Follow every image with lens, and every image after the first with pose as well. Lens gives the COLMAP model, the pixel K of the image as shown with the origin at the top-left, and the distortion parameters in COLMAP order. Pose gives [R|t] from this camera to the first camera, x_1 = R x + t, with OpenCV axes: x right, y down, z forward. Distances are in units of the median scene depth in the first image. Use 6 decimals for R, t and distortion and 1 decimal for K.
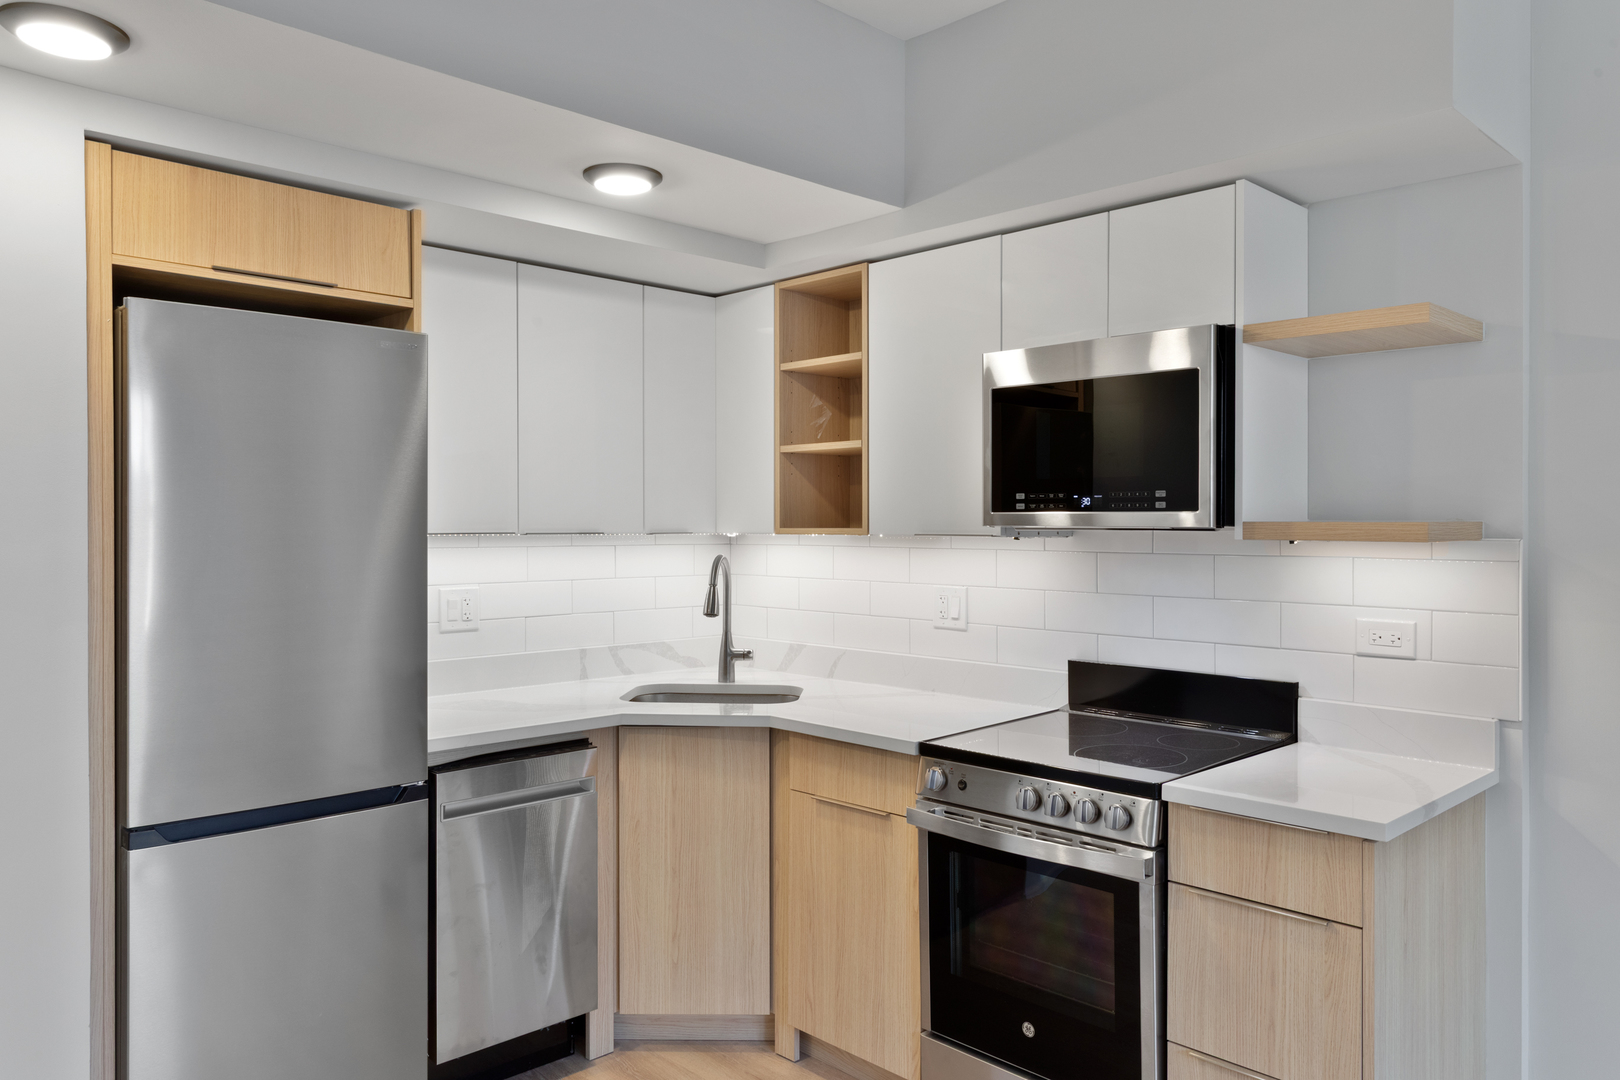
lens RADIAL K [[1145.4, 0, 812.8], [0, 1145.4, 522.7], [0, 0, 1]] dist [0.001530, -0.000834]
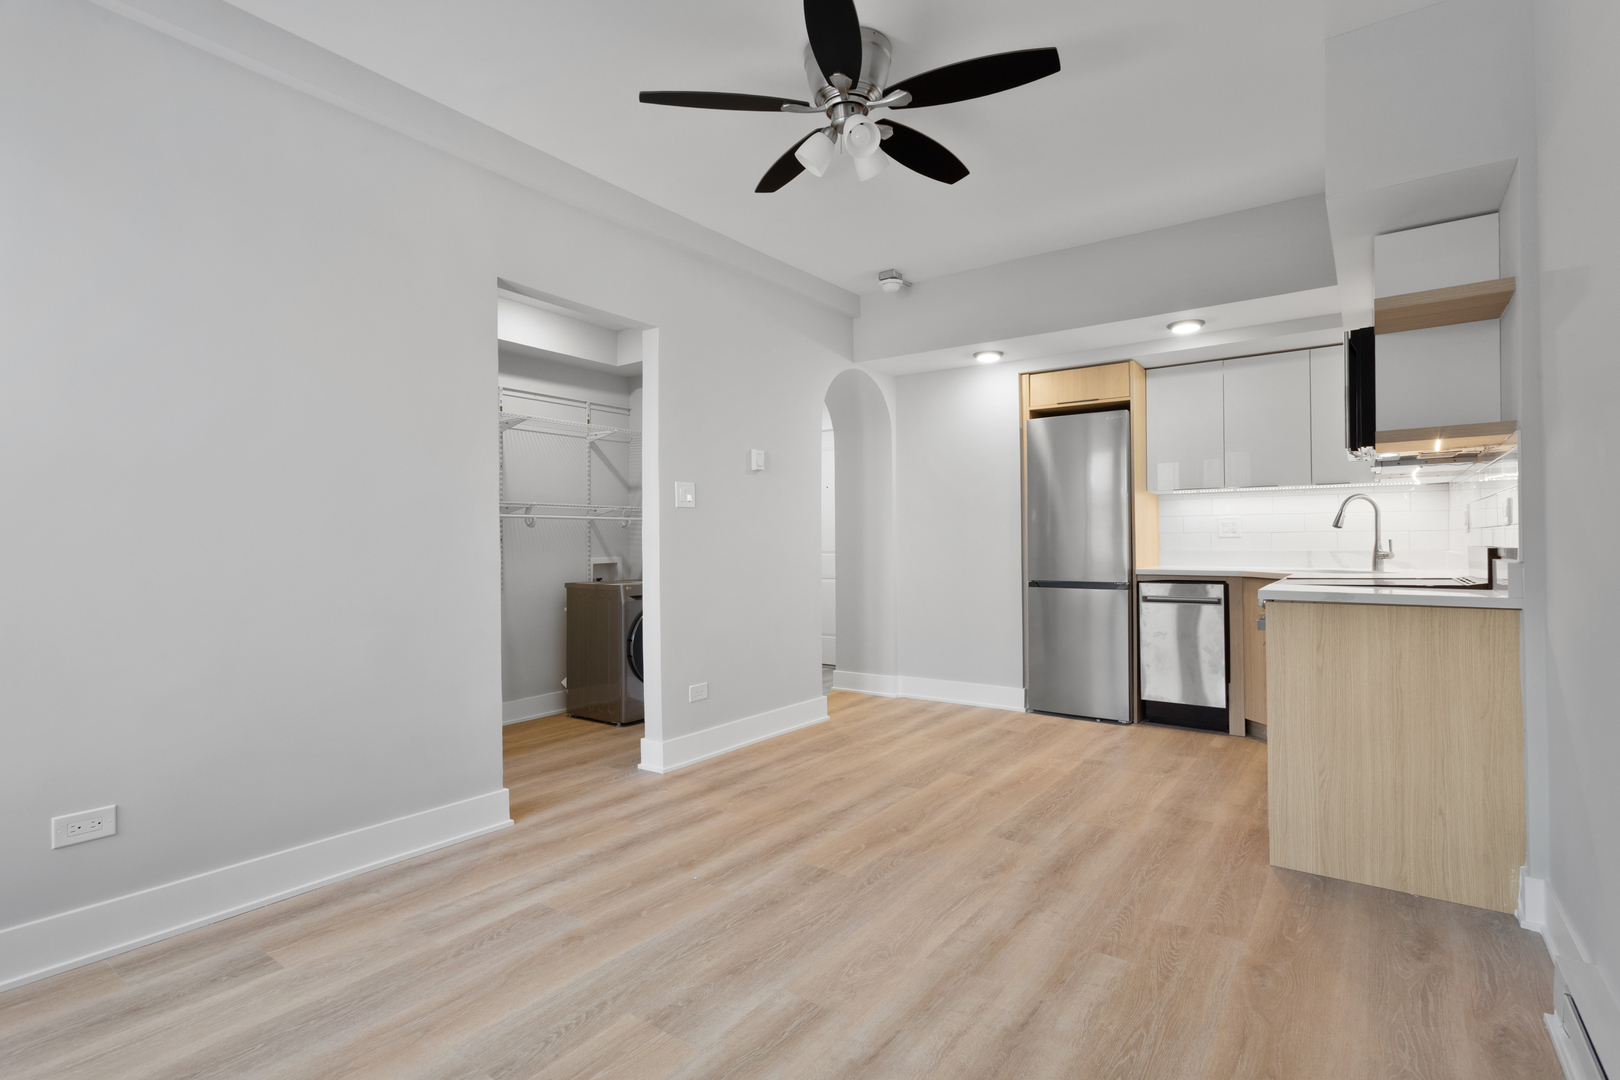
lens RADIAL K [[774.6, 0, 809.4], [0, 774.6, 533.0], [0, 0, 1]] dist [0.003211, 0.000467]
pose [[0.167450, -0.014914, -0.985768, 1.224074], [0.008187, 0.999872, -0.013736, 0.126827], [0.985847, -0.005770, 0.167551, 0.001543]]
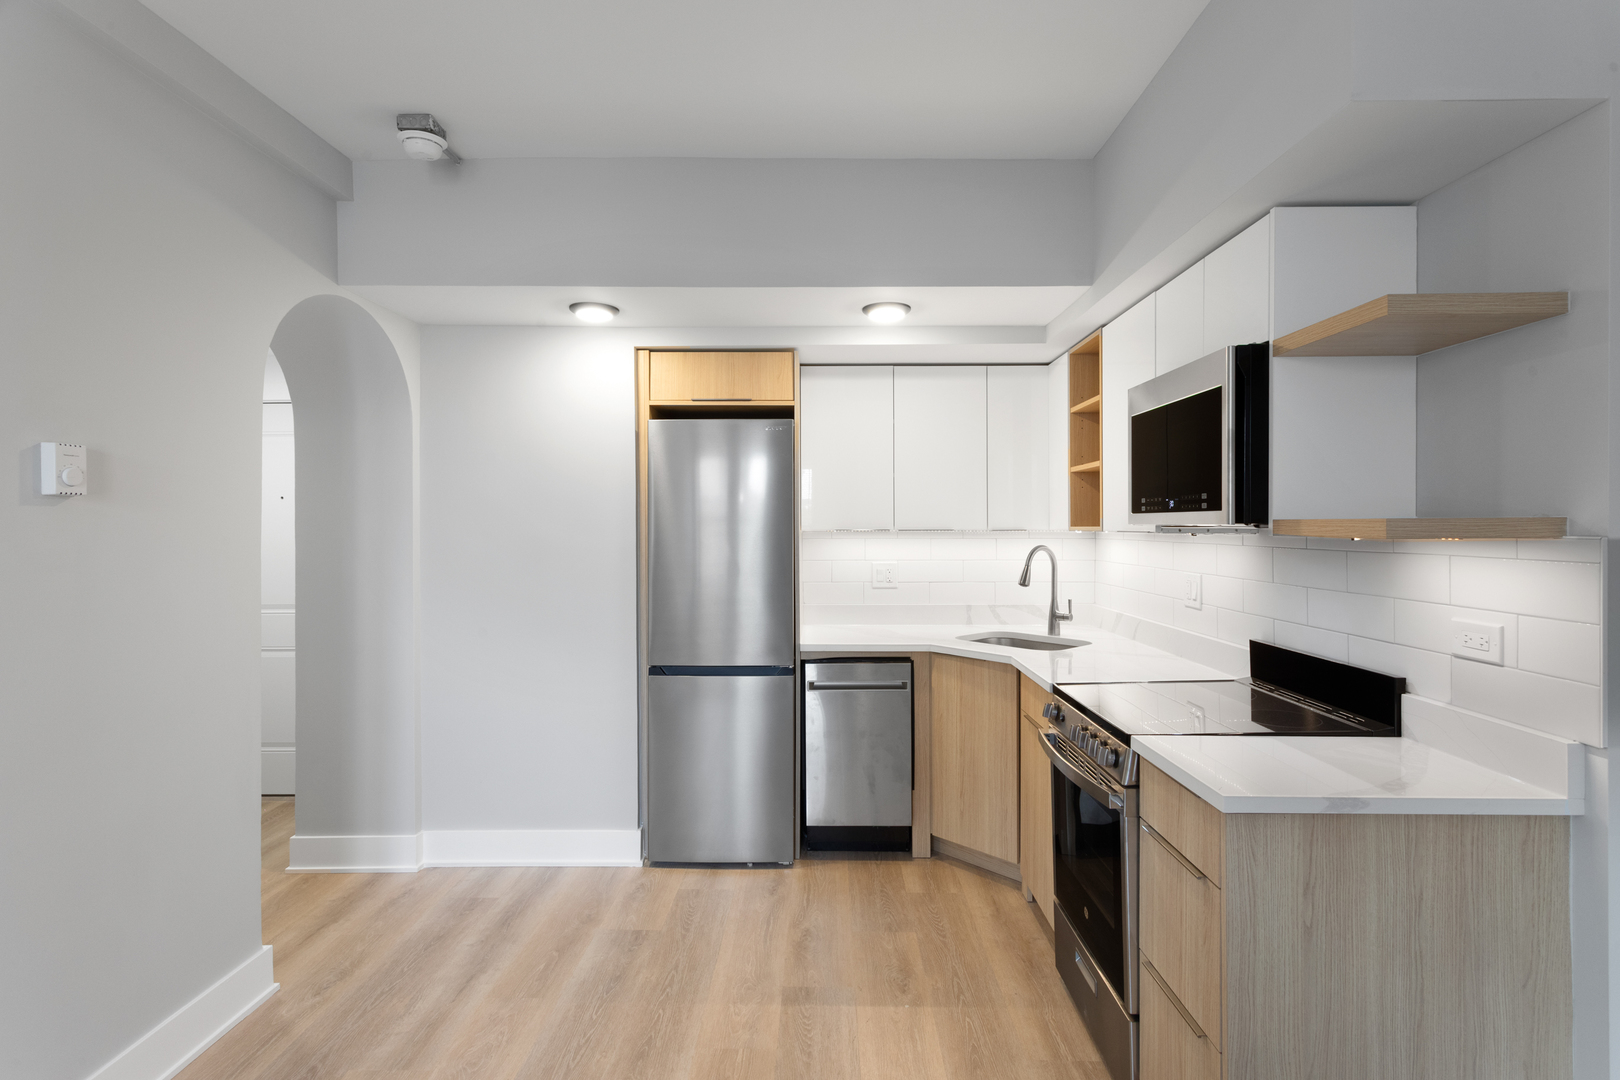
lens RADIAL K [[774.6, 0, 810.7], [0, 774.6, 528.3], [0, 0, 1]] dist [0.003211, 0.000467]
pose [[0.708845, -0.000311, -0.705364, 0.532011], [0.004219, 0.999984, 0.003800, 0.002472], [0.705352, -0.005670, 0.708835, 0.144993]]
